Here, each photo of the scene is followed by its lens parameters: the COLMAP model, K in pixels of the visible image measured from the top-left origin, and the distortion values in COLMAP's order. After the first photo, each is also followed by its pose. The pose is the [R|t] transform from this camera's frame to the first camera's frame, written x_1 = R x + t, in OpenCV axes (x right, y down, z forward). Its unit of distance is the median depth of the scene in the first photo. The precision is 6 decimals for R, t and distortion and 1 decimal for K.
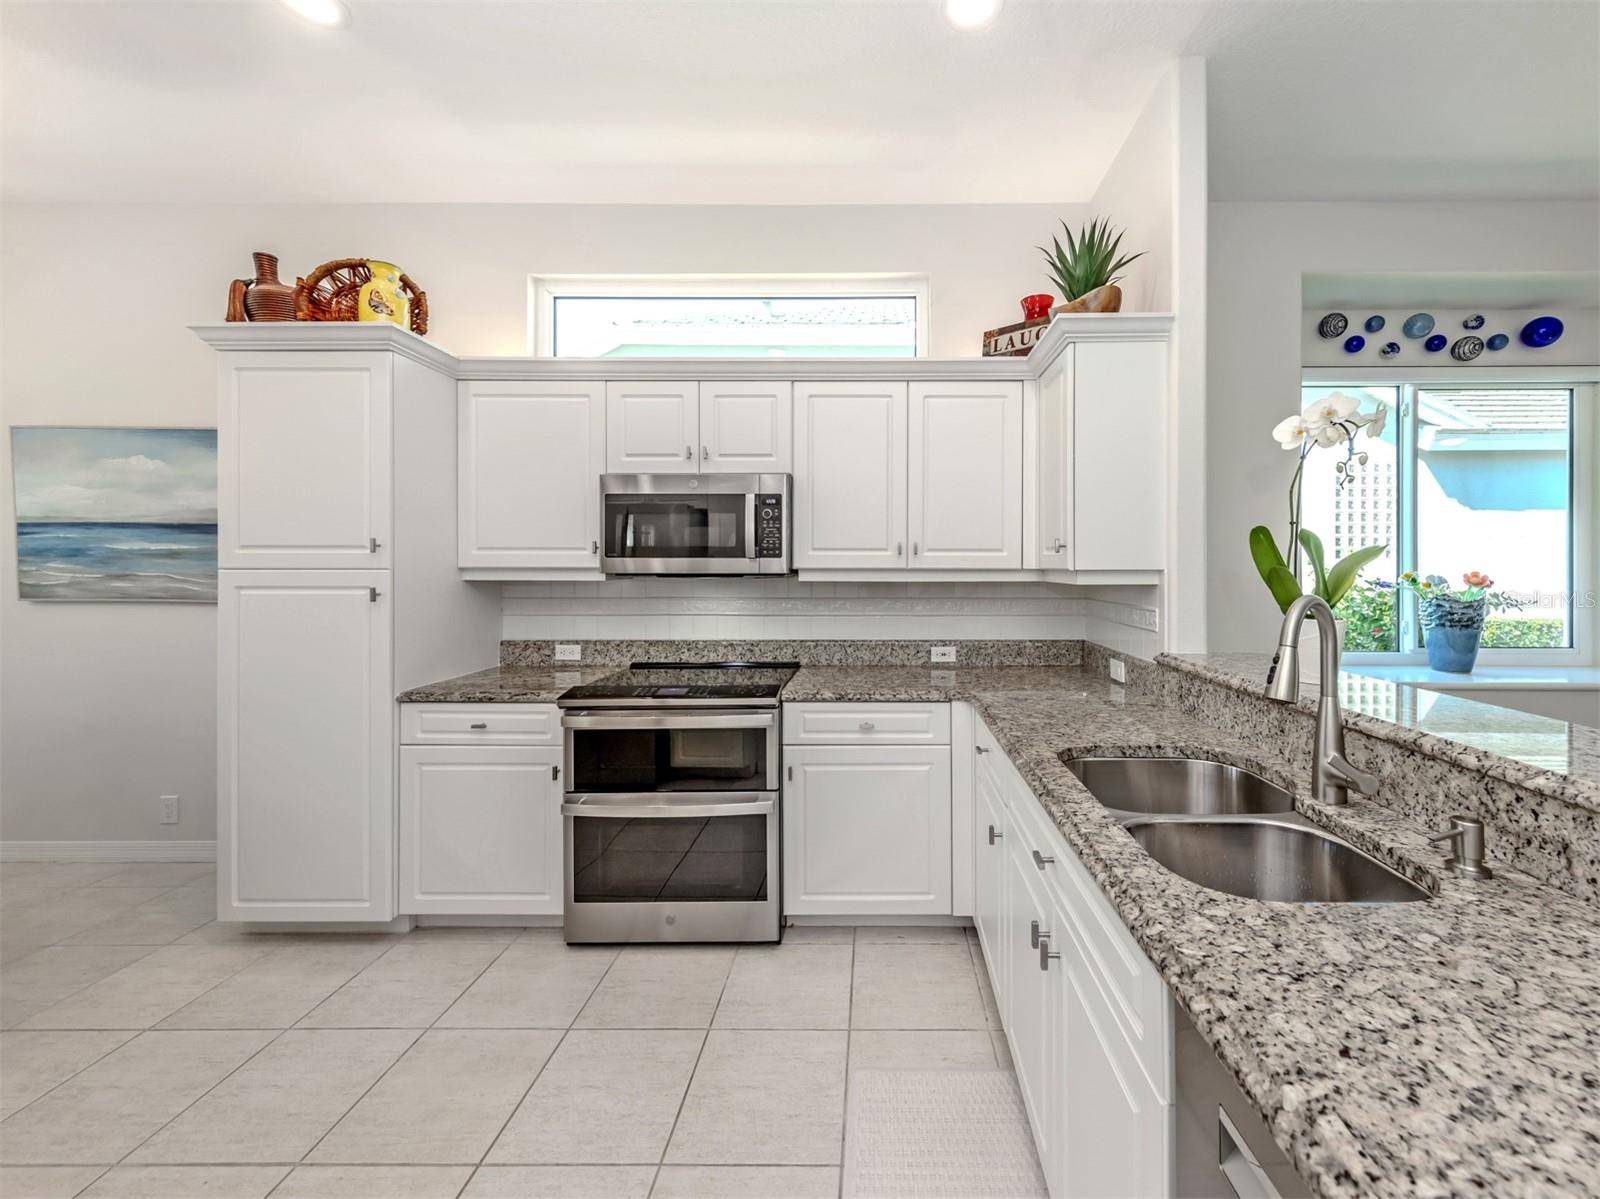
lens RADIAL K [[616.5, 0, 872.6], [0, 616.5, 568.4], [0, 0, 1]] dist [0.006647, 0.000153]
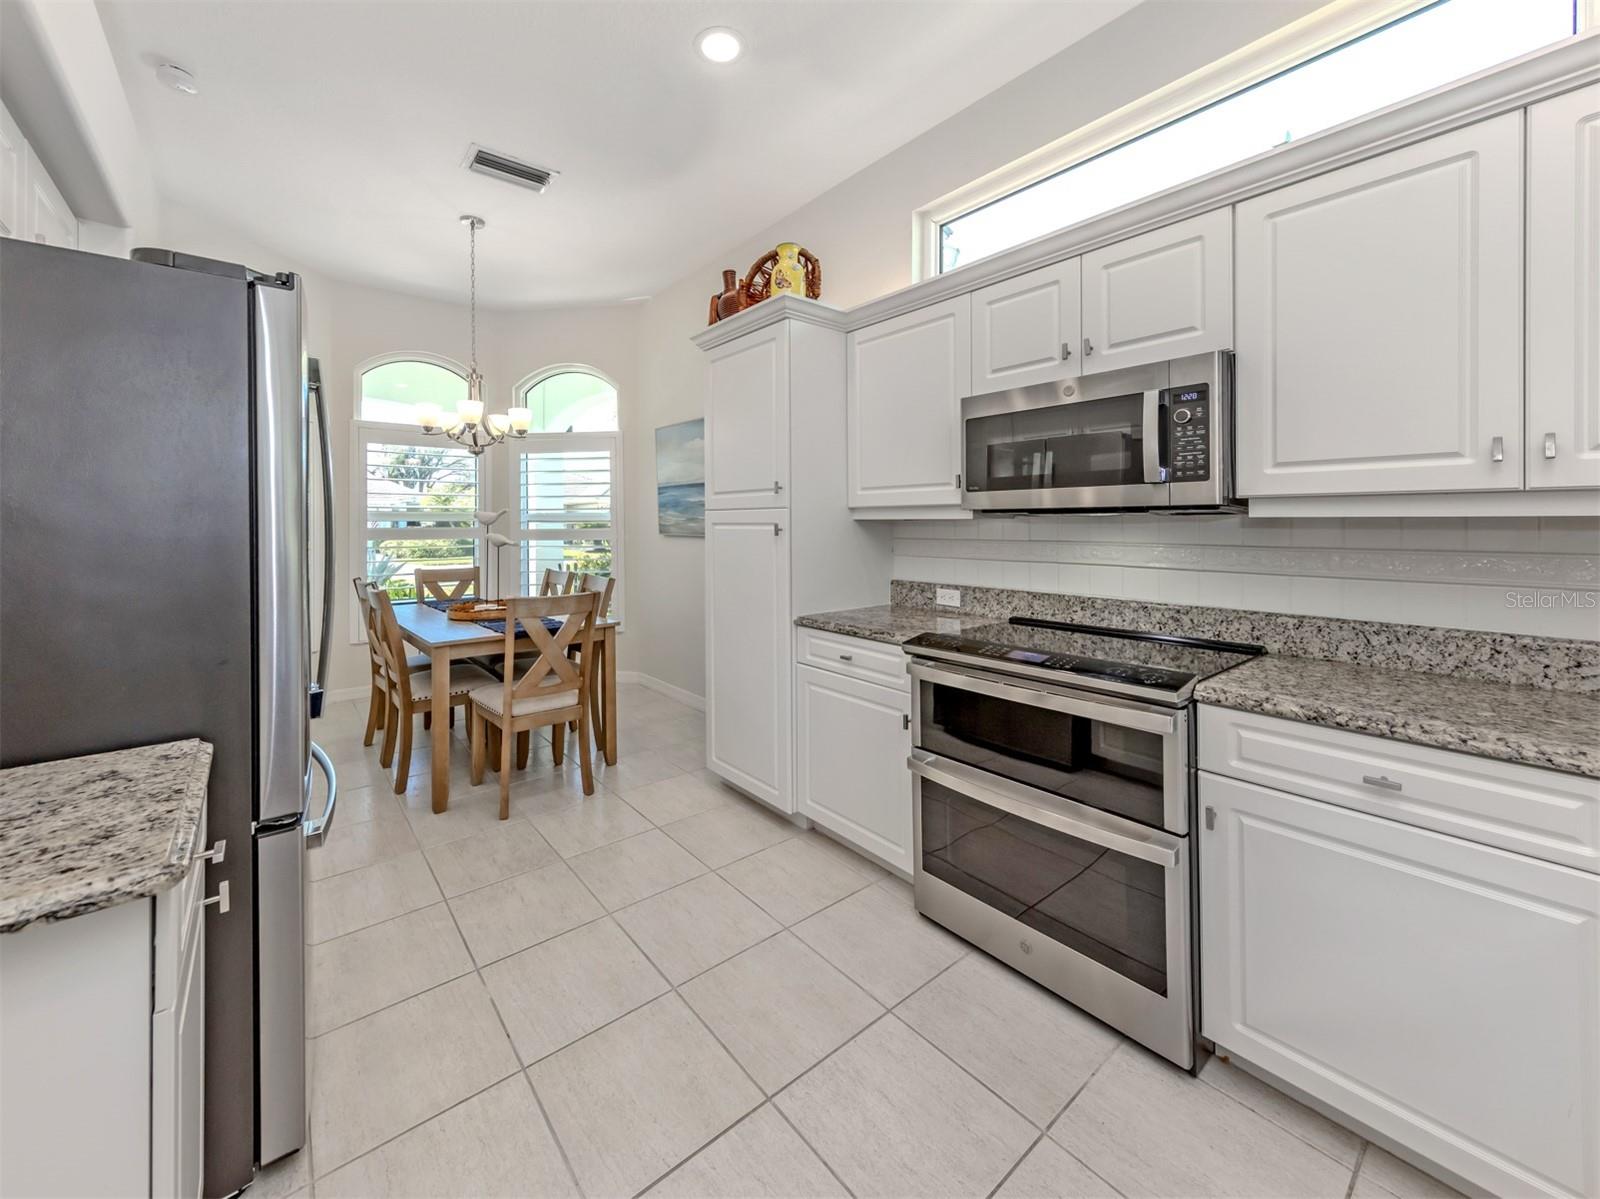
lens RADIAL K [[618.1, 0, 742.0], [0, 618.1, 522.0], [0, 0, 1]] dist [0.001315, 0.000067]
pose [[0.609468, -0.003142, -0.792804, 0.071937], [0.002111, 0.999995, -0.002340, 0.028108], [0.792808, -0.000248, 0.609472, 0.218248]]
